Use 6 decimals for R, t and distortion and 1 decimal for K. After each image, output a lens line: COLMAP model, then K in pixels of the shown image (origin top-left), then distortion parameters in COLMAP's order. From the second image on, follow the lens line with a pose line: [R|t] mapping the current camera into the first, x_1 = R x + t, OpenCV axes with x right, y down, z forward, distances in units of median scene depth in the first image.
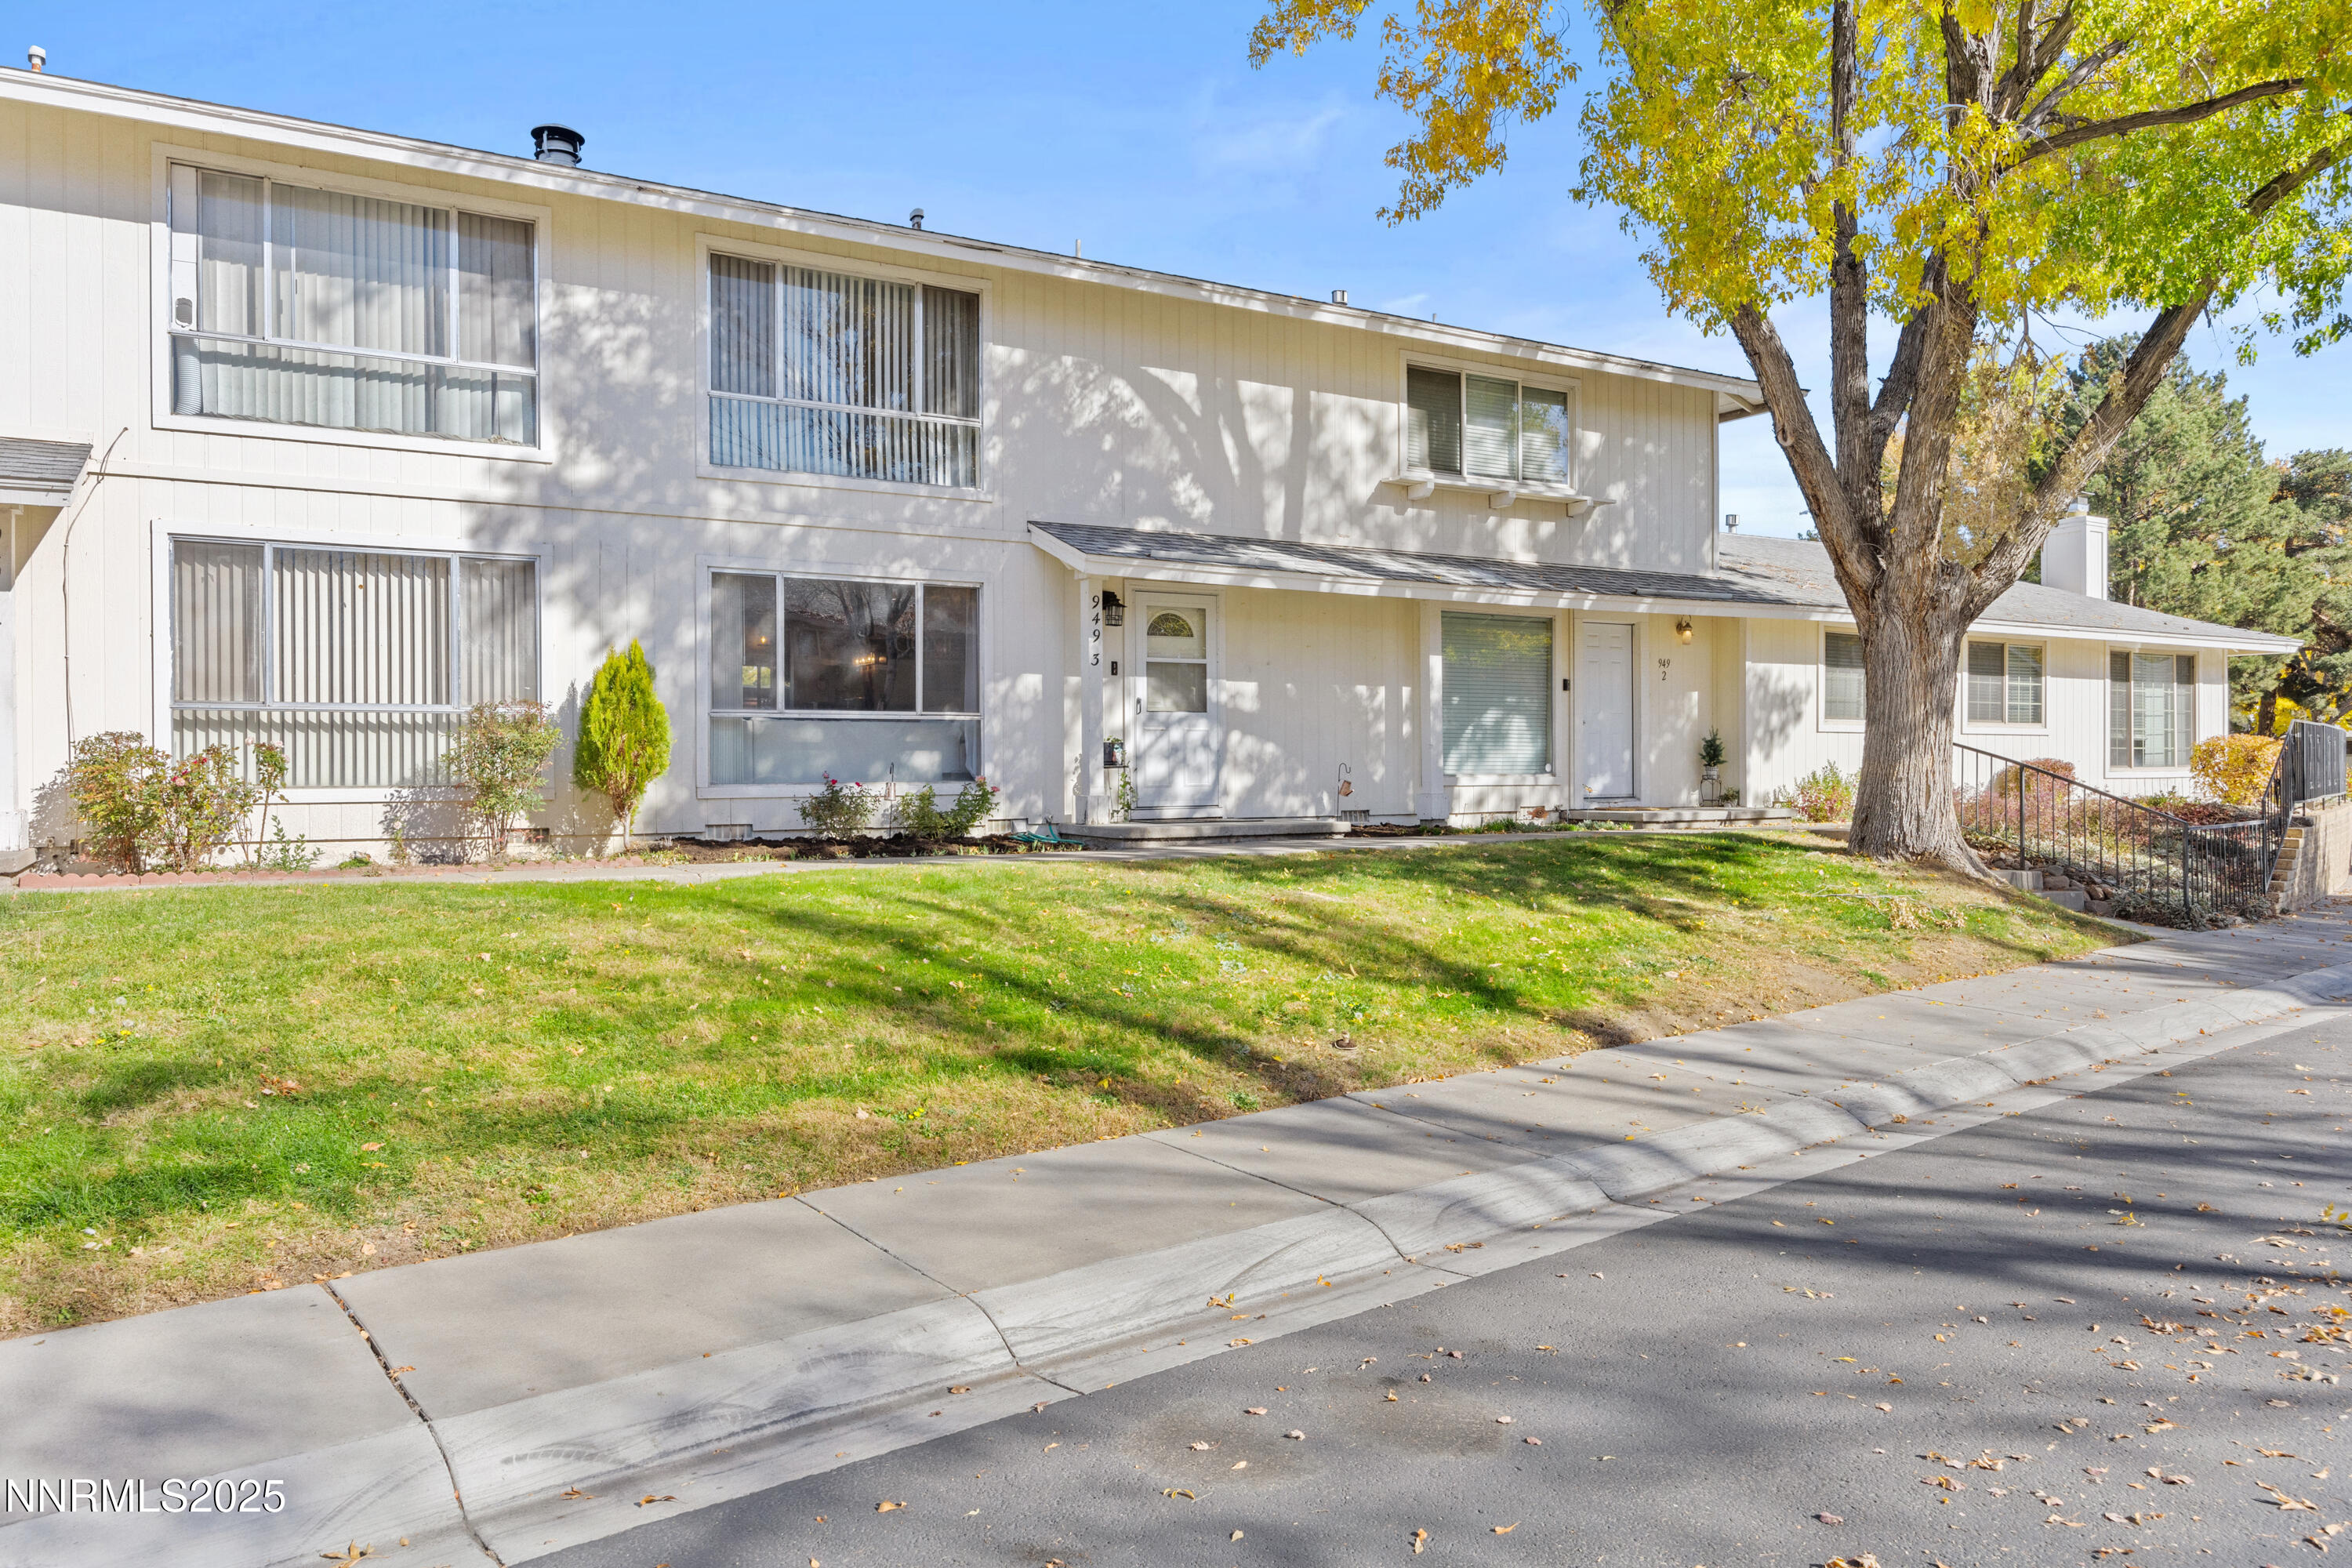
lens RADIAL K [[1548.5, 0, 1179.6], [0, 1548.5, 786.9], [0, 0, 1]] dist [-0.009726, 0.001352]
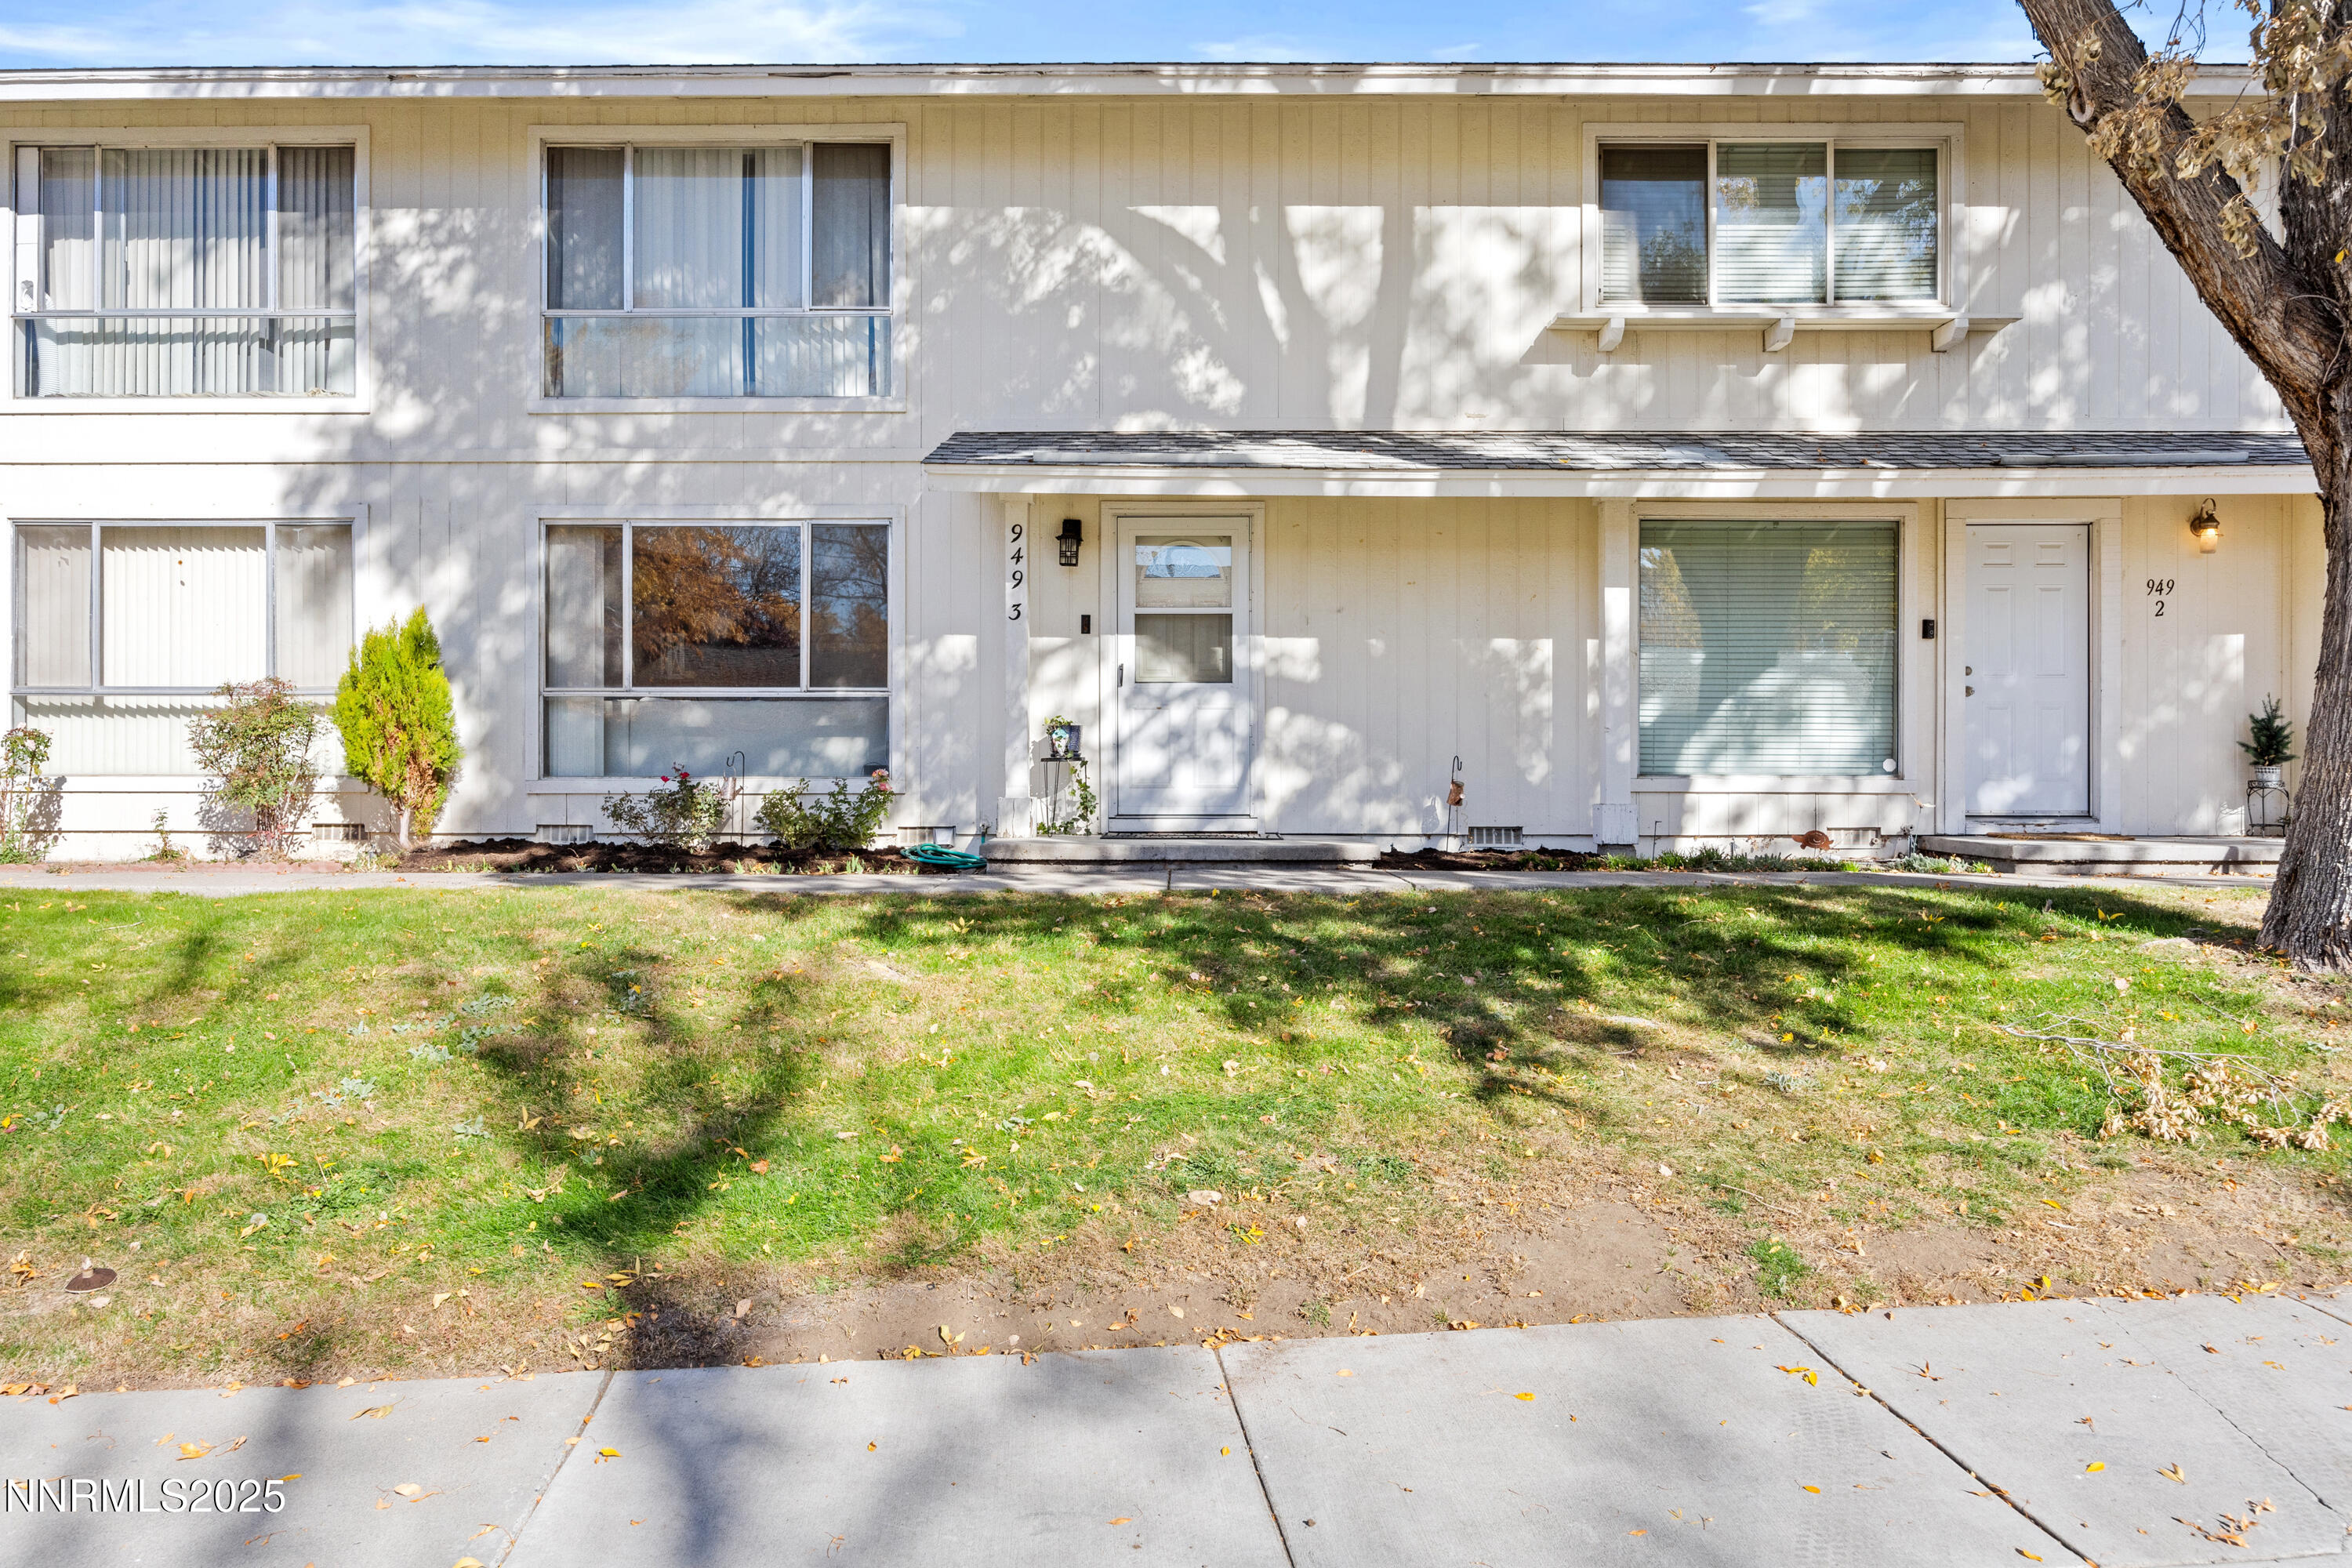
lens RADIAL K [[1548.5, 0, 1174.4], [0, 1548.5, 767.2], [0, 0, 1]] dist [-0.009726, 0.001352]
pose [[0.857954, 0.007507, -0.513671, 0.387122], [-0.012379, 0.999905, -0.006062, -0.005325], [0.513577, 0.011560, 0.857966, 0.413429]]
